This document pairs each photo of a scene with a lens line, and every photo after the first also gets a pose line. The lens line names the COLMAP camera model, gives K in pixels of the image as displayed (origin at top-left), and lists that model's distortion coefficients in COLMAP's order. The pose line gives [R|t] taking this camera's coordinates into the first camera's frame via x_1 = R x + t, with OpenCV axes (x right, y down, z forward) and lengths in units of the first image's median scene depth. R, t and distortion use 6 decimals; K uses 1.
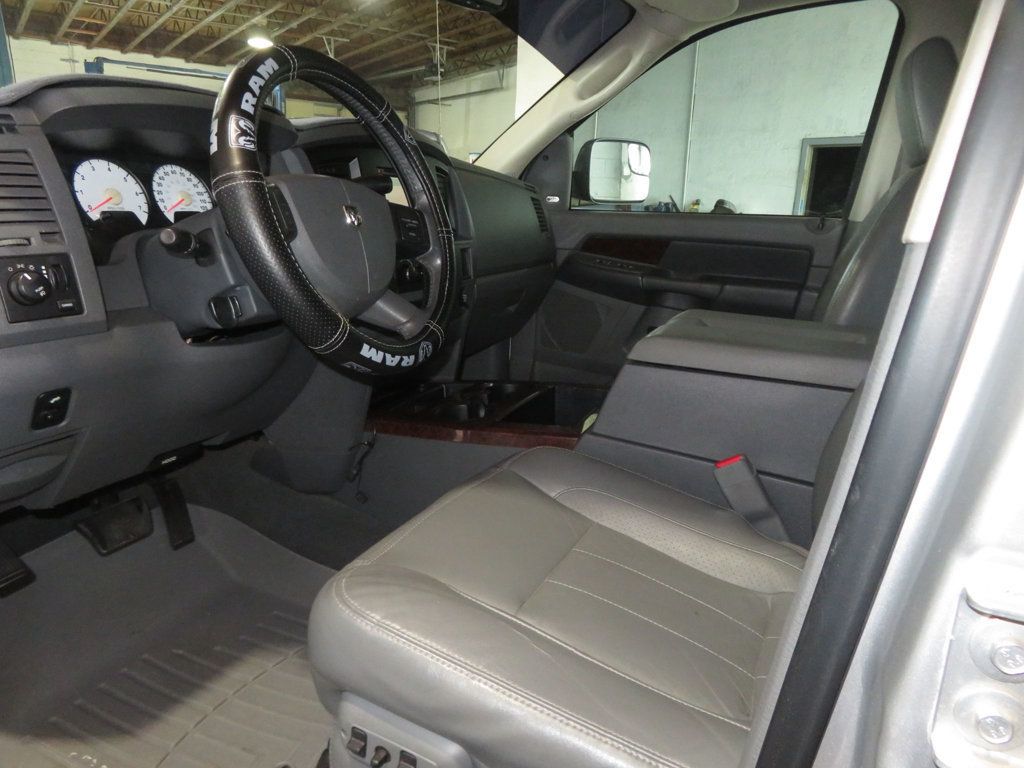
lens RADIAL K [[729.9, 0, 512.0], [0, 729.9, 384.0], [0, 0, 1]] dist [0.000139, -0.002258]
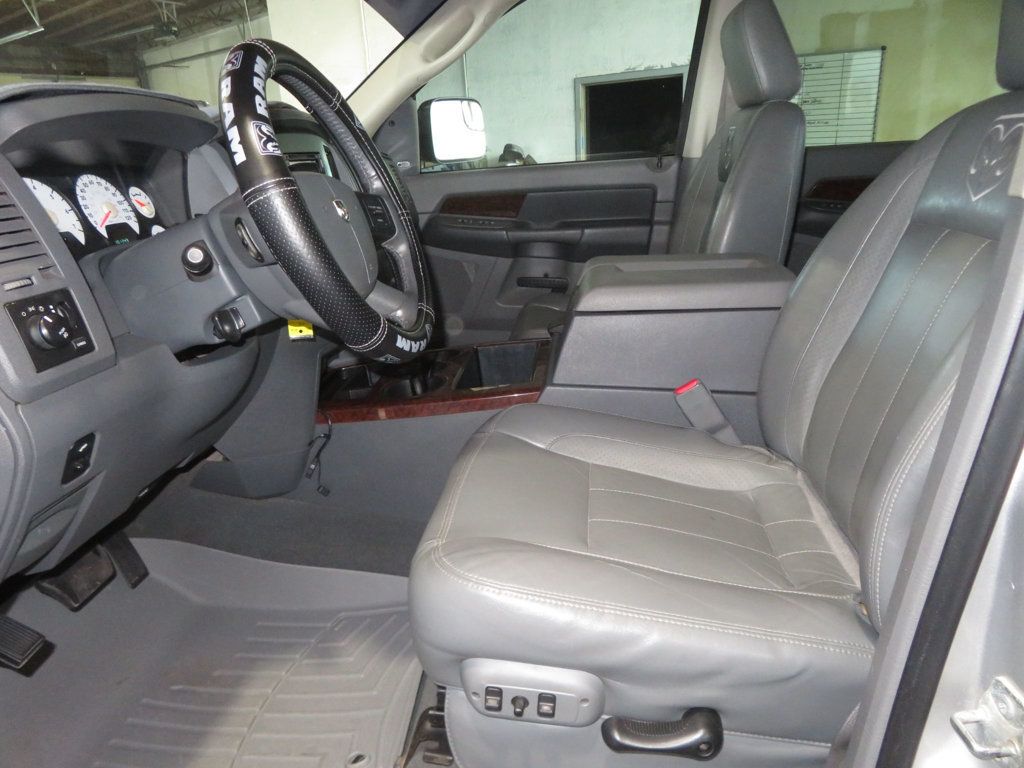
lens RADIAL K [[729.9, 0, 512.0], [0, 729.9, 384.0], [0, 0, 1]] dist [0.000139, -0.002258]
pose [[0.950112, -0.176476, 0.257183, -0.241569], [0.160760, 0.983658, 0.081077, -0.032877], [-0.267288, -0.035687, 0.962956, -0.021240]]
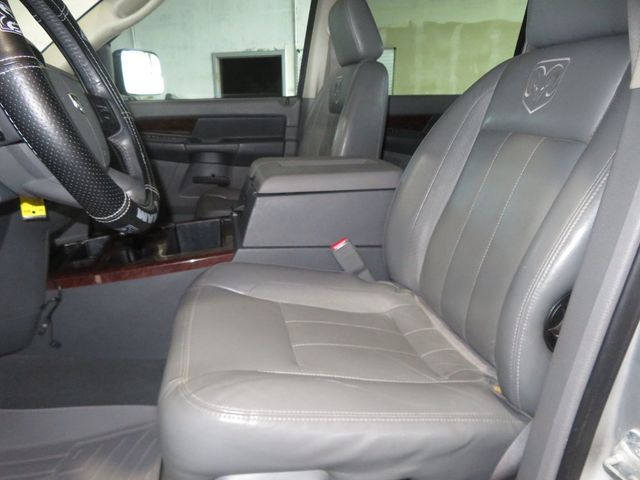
lens RADIAL K [[458.6, 0, 320.9], [0, 458.6, 239.7], [0, 0, 1]] dist [-0.000880, 0.003989]
pose [[0.815103, -0.211777, 0.539219, -0.277591], [0.180009, 0.977300, 0.111724, -0.025200], [-0.550639, 0.005998, 0.834722, 0.153974]]
